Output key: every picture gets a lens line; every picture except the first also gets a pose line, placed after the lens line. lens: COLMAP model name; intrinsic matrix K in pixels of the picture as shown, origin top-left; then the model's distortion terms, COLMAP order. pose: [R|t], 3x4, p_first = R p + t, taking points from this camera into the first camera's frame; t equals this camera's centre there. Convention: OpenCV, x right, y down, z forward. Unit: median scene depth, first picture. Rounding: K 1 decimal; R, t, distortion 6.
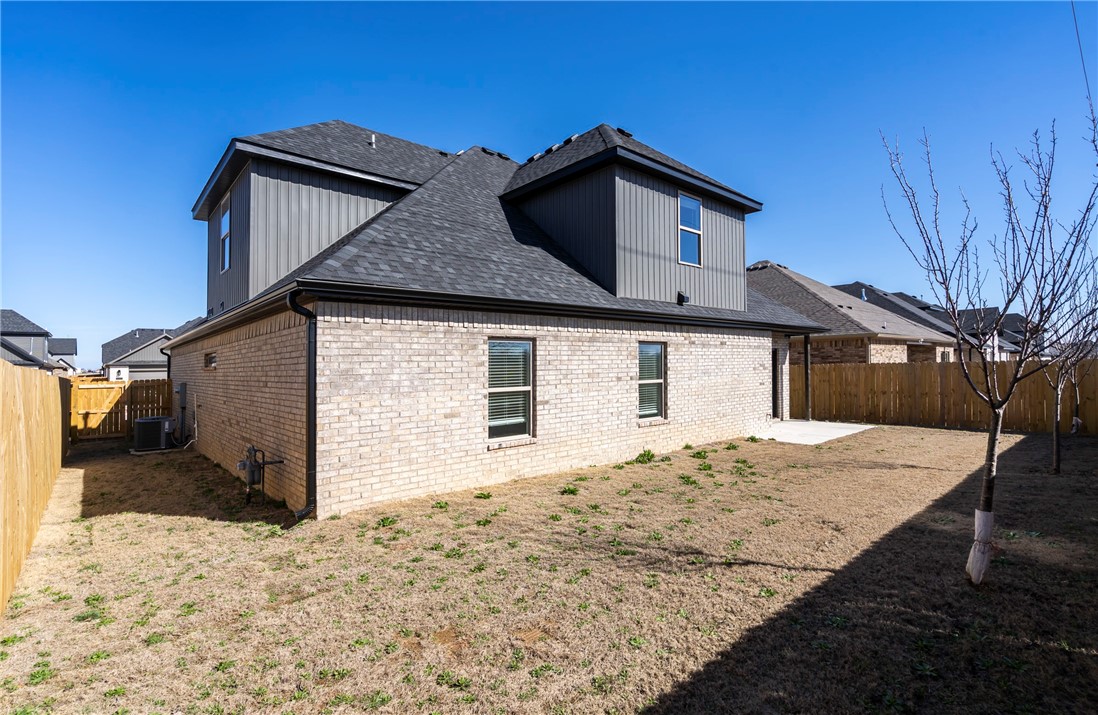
lens RADIAL K [[503.7, 0, 549.0], [0, 503.7, 357.5], [0, 0, 1]] dist [-0.000082, -0.000012]
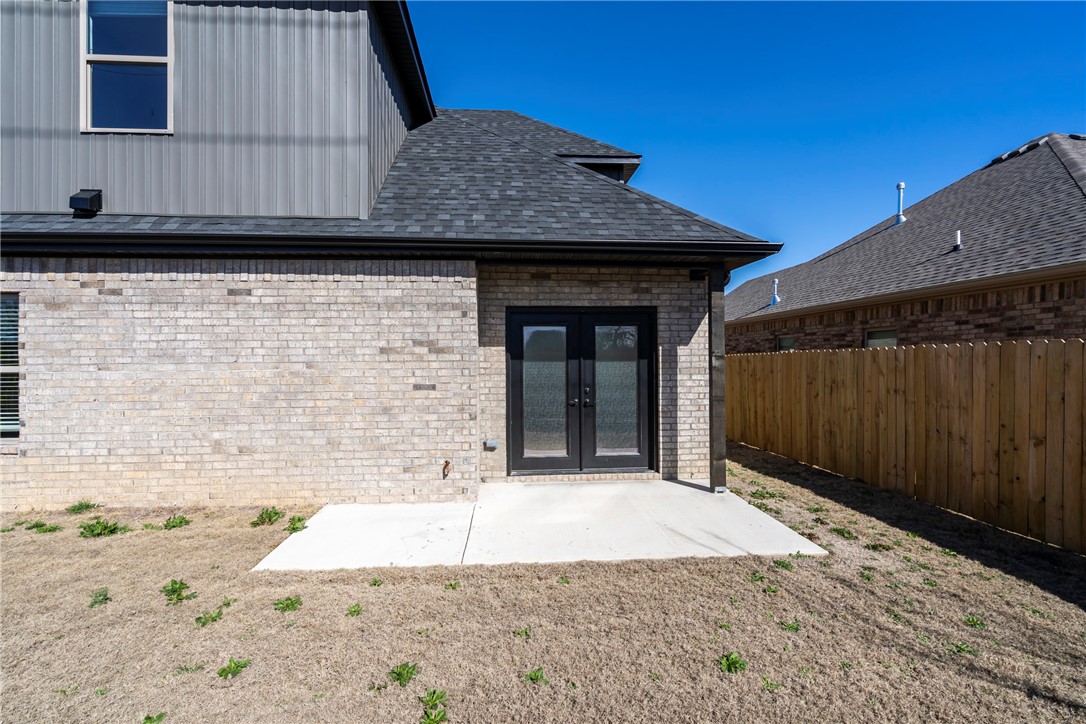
lens RADIAL K [[508.2, 0, 543.0], [0, 508.2, 362.0], [0, 0, 1]] dist [-0.002295, 0.000198]
pose [[0.794932, 0.014375, -0.606528, 0.916222], [0.000153, 0.999714, 0.023895, 0.025408], [0.606699, -0.019087, 0.794703, 0.875338]]
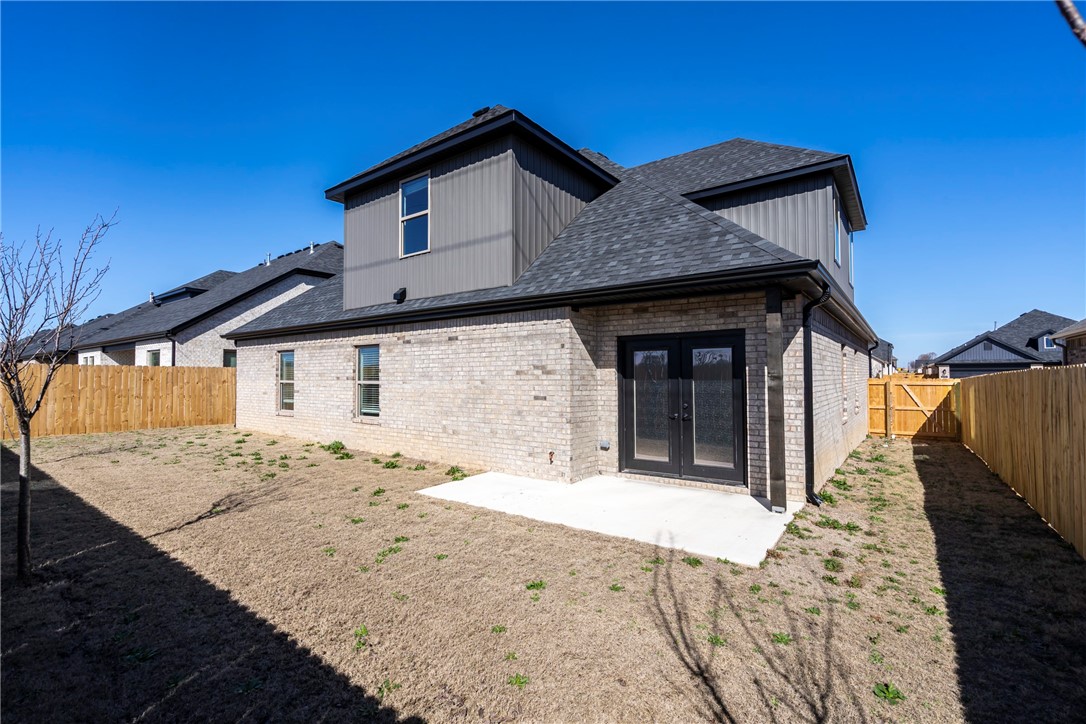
lens RADIAL K [[498.2, 0, 543.0], [0, 498.2, 362.0], [0, 0, 1]] dist [-0.001892, 0.000143]
pose [[0.205953, -0.011468, -0.978495, 1.217505], [0.013366, 0.999871, -0.008905, 0.017486], [0.978471, -0.011245, 0.206080, 1.066728]]
